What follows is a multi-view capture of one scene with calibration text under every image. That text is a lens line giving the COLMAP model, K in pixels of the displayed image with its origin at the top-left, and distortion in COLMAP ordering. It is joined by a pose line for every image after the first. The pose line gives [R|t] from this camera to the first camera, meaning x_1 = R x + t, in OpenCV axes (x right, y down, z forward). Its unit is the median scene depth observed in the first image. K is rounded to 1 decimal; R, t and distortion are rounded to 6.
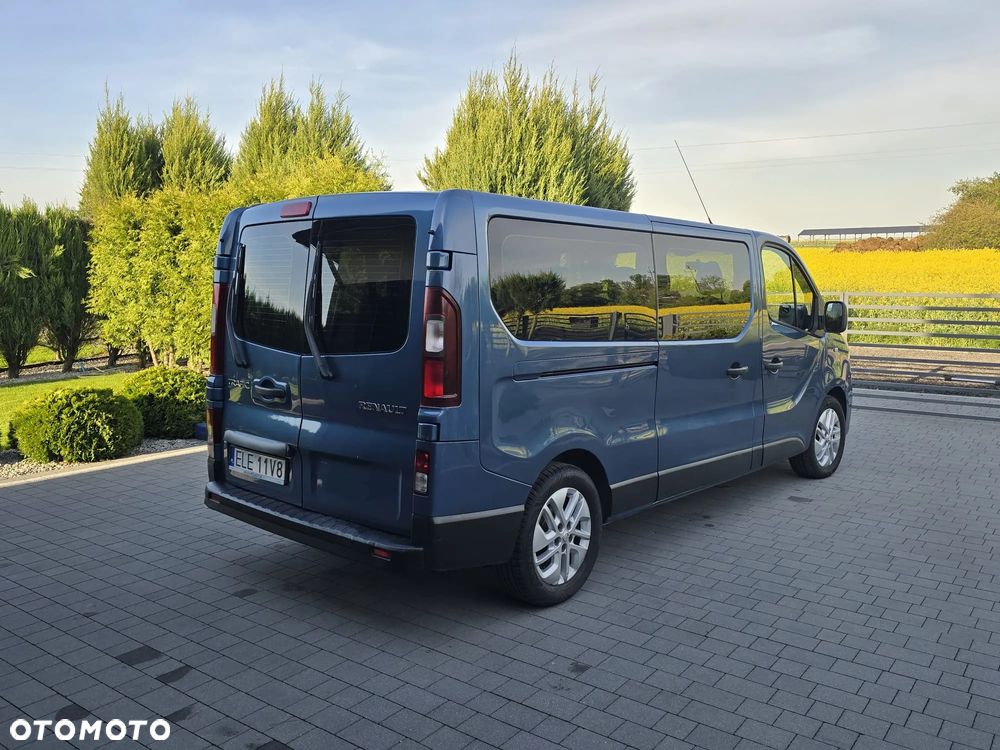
lens RADIAL K [[822.3, 0, 495.2], [0, 822.3, 367.6], [0, 0, 1]] dist [0.076006, -0.109694]
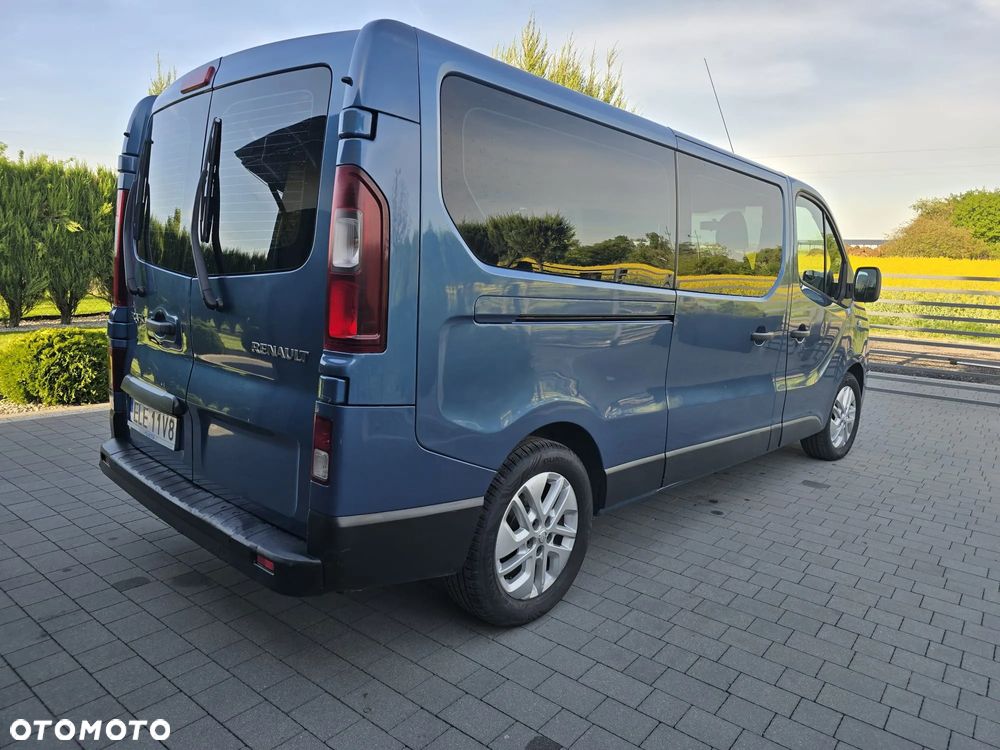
lens RADIAL K [[669.8, 0, 504.3], [0, 669.8, 370.5], [0, 0, 1]] dist [0.053133, -0.043219]
pose [[0.998727, 0.046645, -0.019181, 0.051199], [-0.045797, 0.998047, 0.042472, 0.026425], [0.021124, -0.041540, 0.998914, 0.362446]]
